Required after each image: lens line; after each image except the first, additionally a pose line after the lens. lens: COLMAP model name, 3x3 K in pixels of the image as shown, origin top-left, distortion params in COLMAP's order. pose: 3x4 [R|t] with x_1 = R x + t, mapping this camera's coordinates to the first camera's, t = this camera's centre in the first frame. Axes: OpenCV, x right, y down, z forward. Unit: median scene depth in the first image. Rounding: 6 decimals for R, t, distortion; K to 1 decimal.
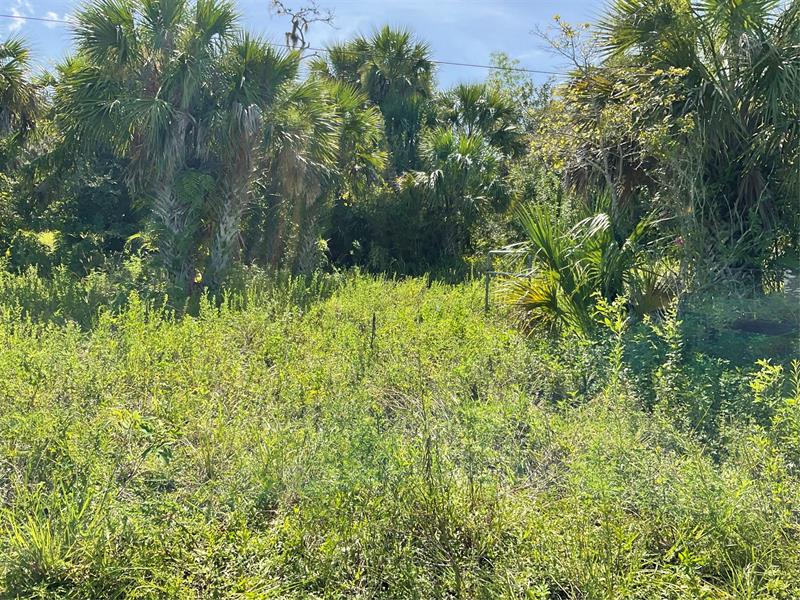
lens RADIAL K [[650.9, 0, 400.0], [0, 650.9, 300.0], [0, 0, 1]] dist [0.088944, -0.187515]
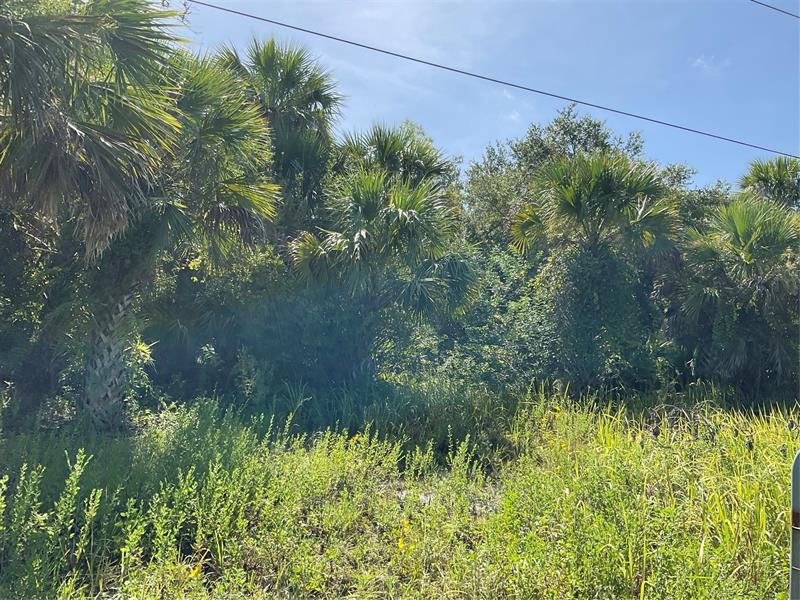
lens RADIAL K [[650.9, 0, 400.0], [0, 650.9, 300.0], [0, 0, 1]] dist [0.088944, -0.187515]
pose [[0.974344, 0.049357, 0.219587, -0.034444], [-0.015598, 0.988120, -0.152893, -0.047405], [-0.224525, 0.145545, 0.963538, 0.429452]]
